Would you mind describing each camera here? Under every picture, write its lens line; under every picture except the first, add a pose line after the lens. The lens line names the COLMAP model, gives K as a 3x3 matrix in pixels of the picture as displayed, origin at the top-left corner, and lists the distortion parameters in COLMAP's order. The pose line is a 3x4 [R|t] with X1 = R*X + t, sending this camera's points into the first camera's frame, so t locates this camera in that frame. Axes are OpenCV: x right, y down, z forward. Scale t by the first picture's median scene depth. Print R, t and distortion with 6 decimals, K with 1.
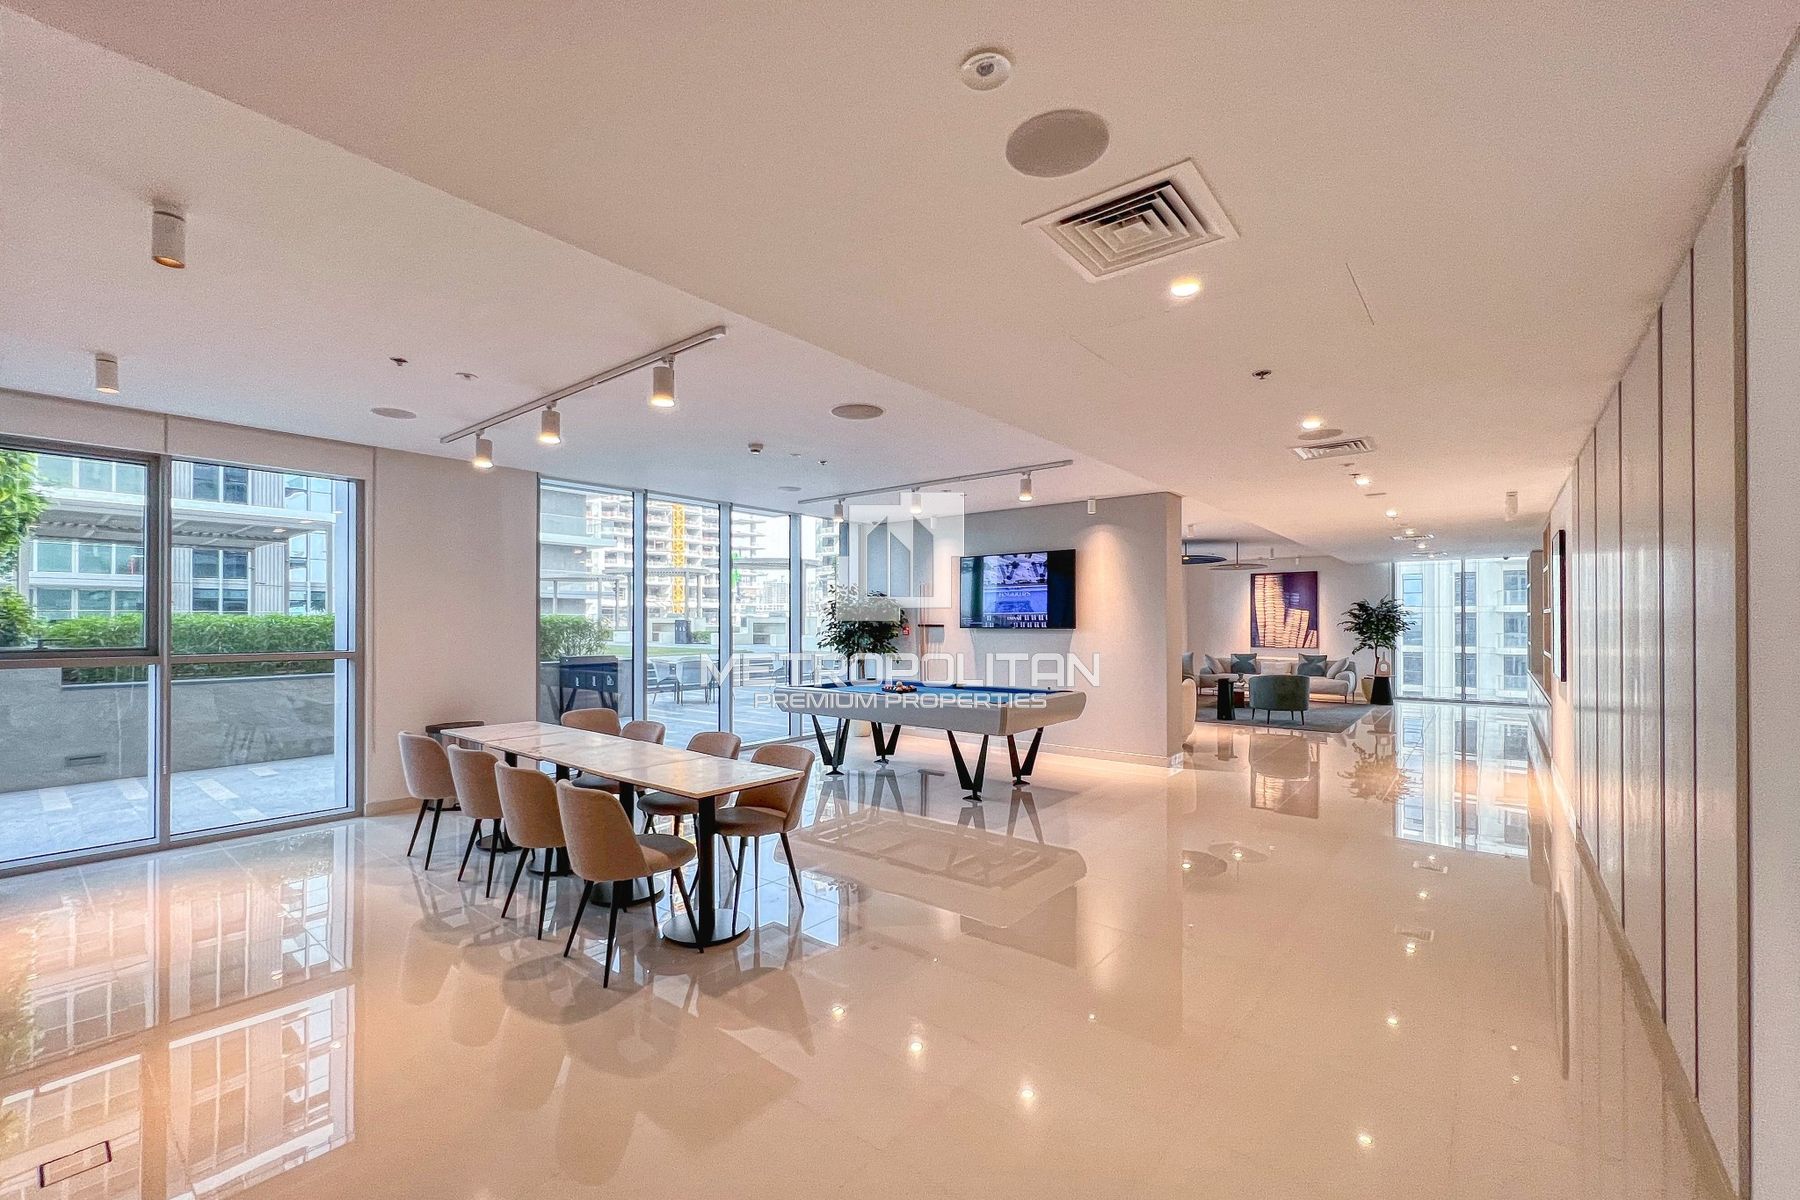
lens RADIAL K [[737.0, 0, 898.9], [0, 737.0, 590.8], [0, 0, 1]] dist [0.000048, -0.000013]
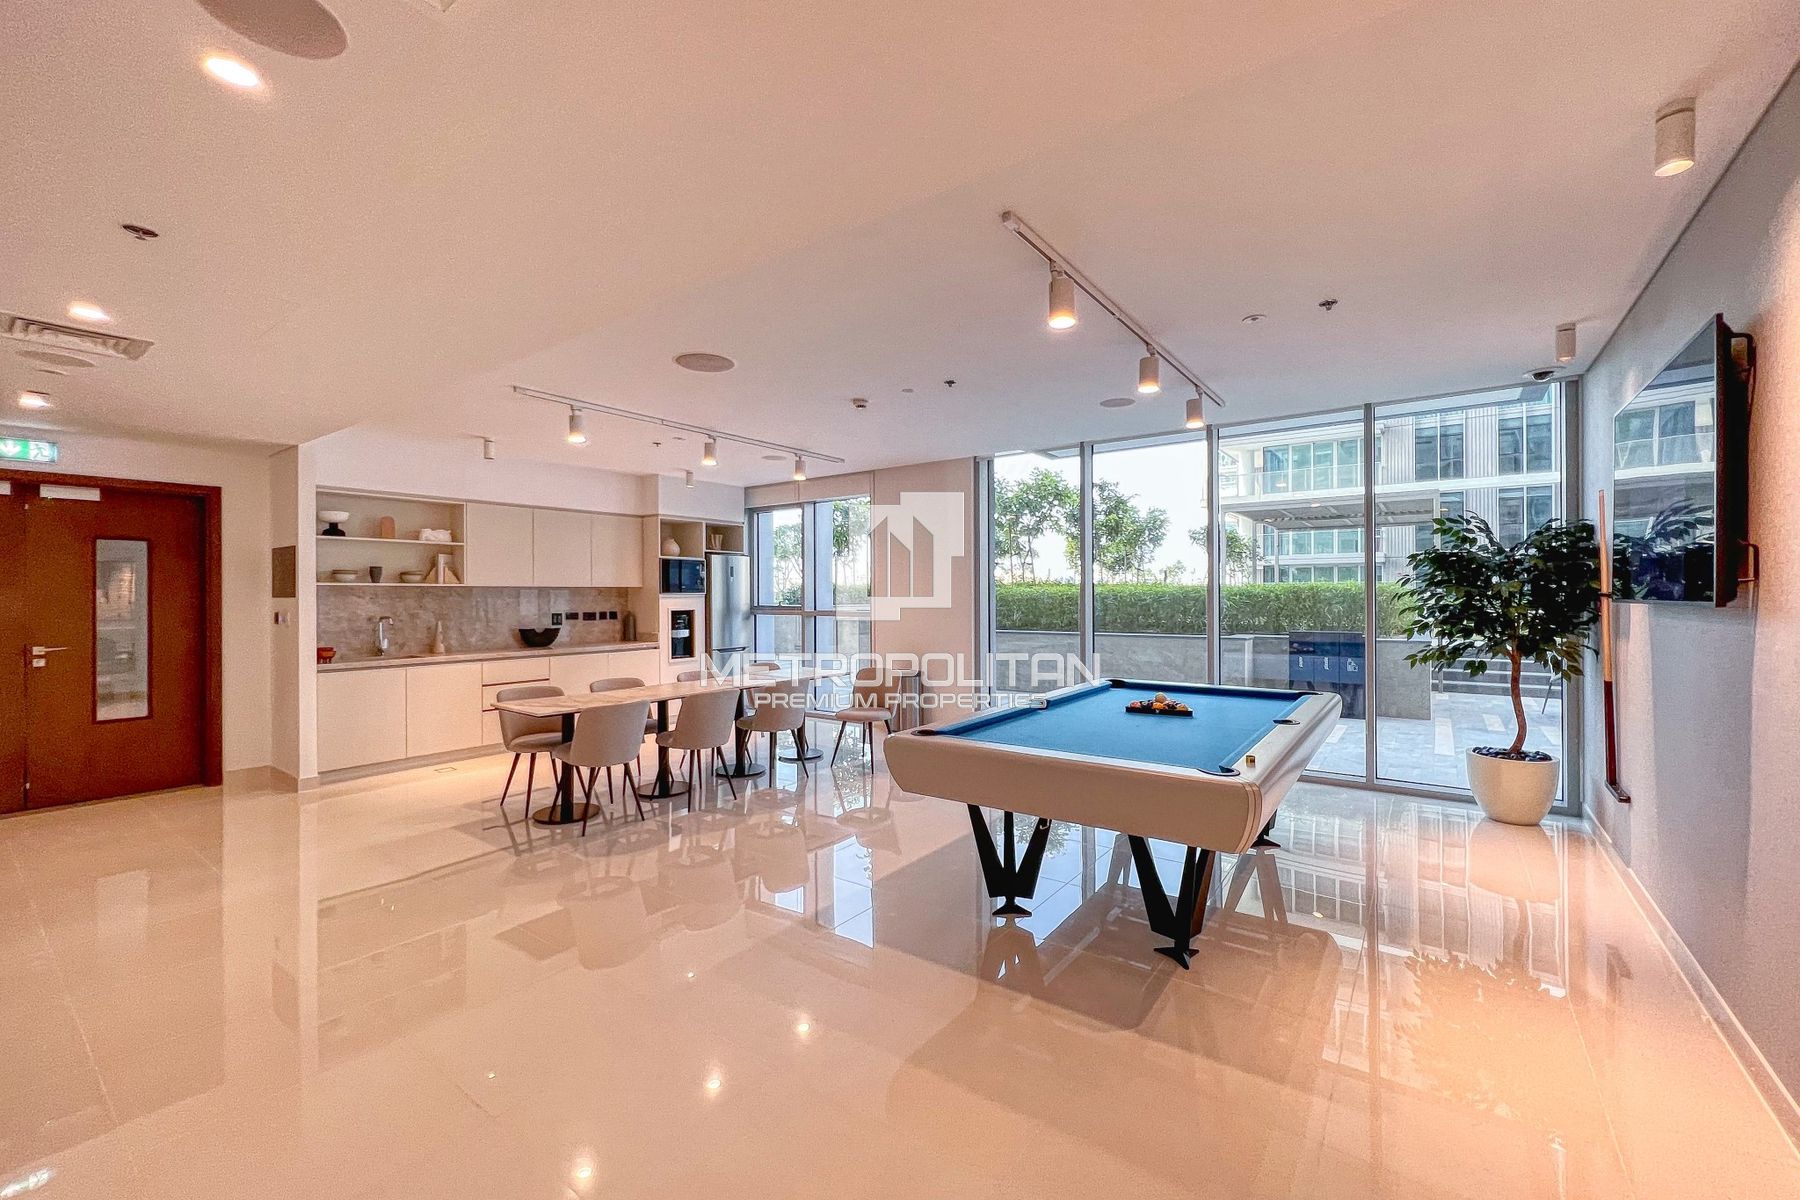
lens RADIAL K [[737.0, 0, 898.9], [0, 737.0, 590.8], [0, 0, 1]] dist [0.000048, -0.000013]
pose [[0.048958, -0.005355, -0.998787, 0.737330], [0.048361, 0.998825, -0.002985, 0.045071], [0.997629, -0.048156, 0.049159, 1.017003]]
